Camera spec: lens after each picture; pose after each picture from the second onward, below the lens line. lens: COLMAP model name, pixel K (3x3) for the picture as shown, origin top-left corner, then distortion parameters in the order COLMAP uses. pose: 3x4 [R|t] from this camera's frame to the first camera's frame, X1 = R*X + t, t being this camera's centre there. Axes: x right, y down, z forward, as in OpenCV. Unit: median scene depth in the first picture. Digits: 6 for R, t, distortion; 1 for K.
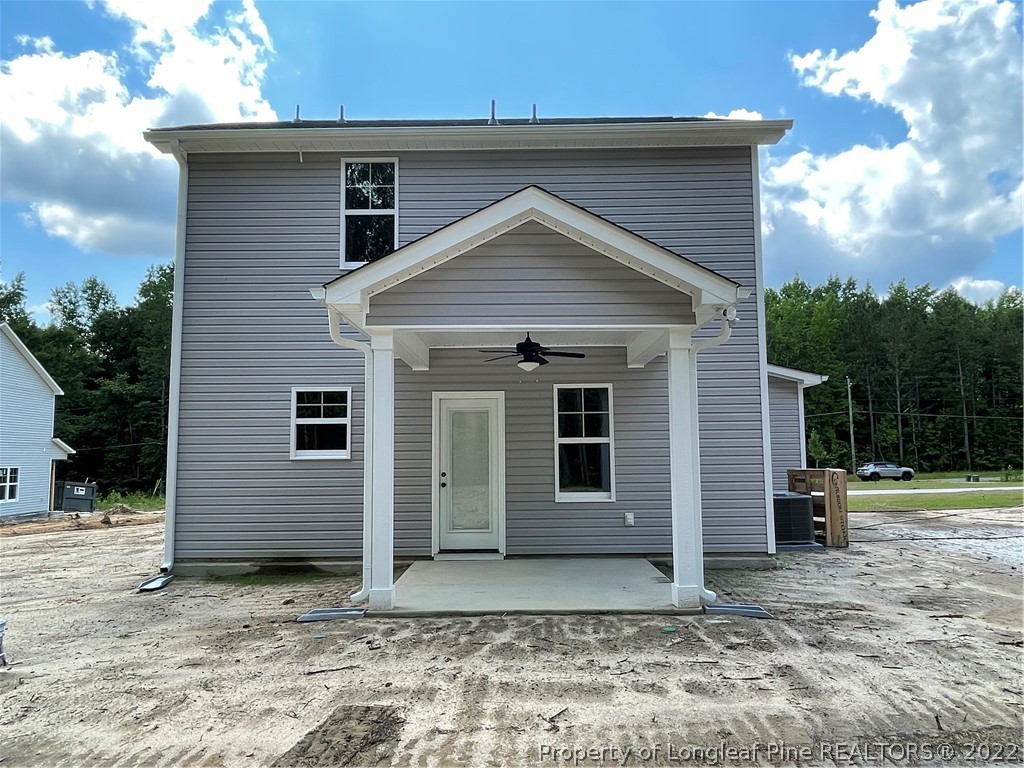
lens RADIAL K [[719.2, 0, 513.2], [0, 719.2, 383.9], [0, 0, 1]] dist [0.006749, -0.018258]
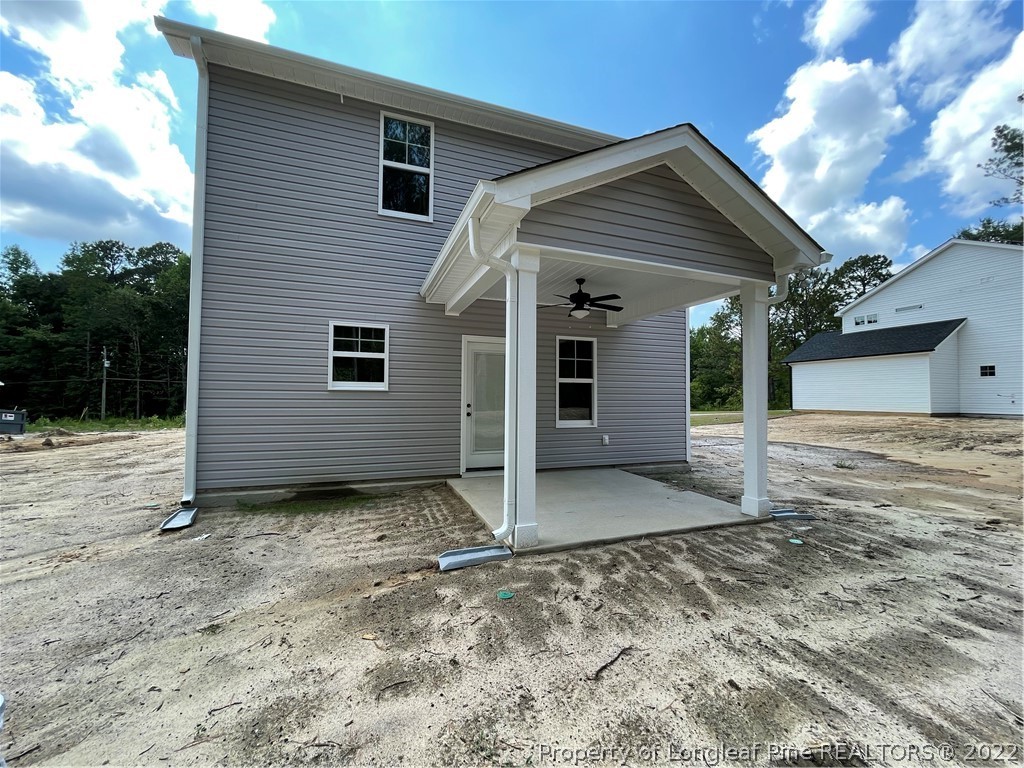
lens RADIAL K [[411.0, 0, 515.7], [0, 411.0, 382.7], [0, 0, 1]] dist [-0.000280, -0.001248]
pose [[0.935158, 0.030373, 0.352926, -0.263091], [-0.053158, 0.997068, 0.055046, 0.047179], [-0.350220, -0.070237, 0.934031, 0.343812]]
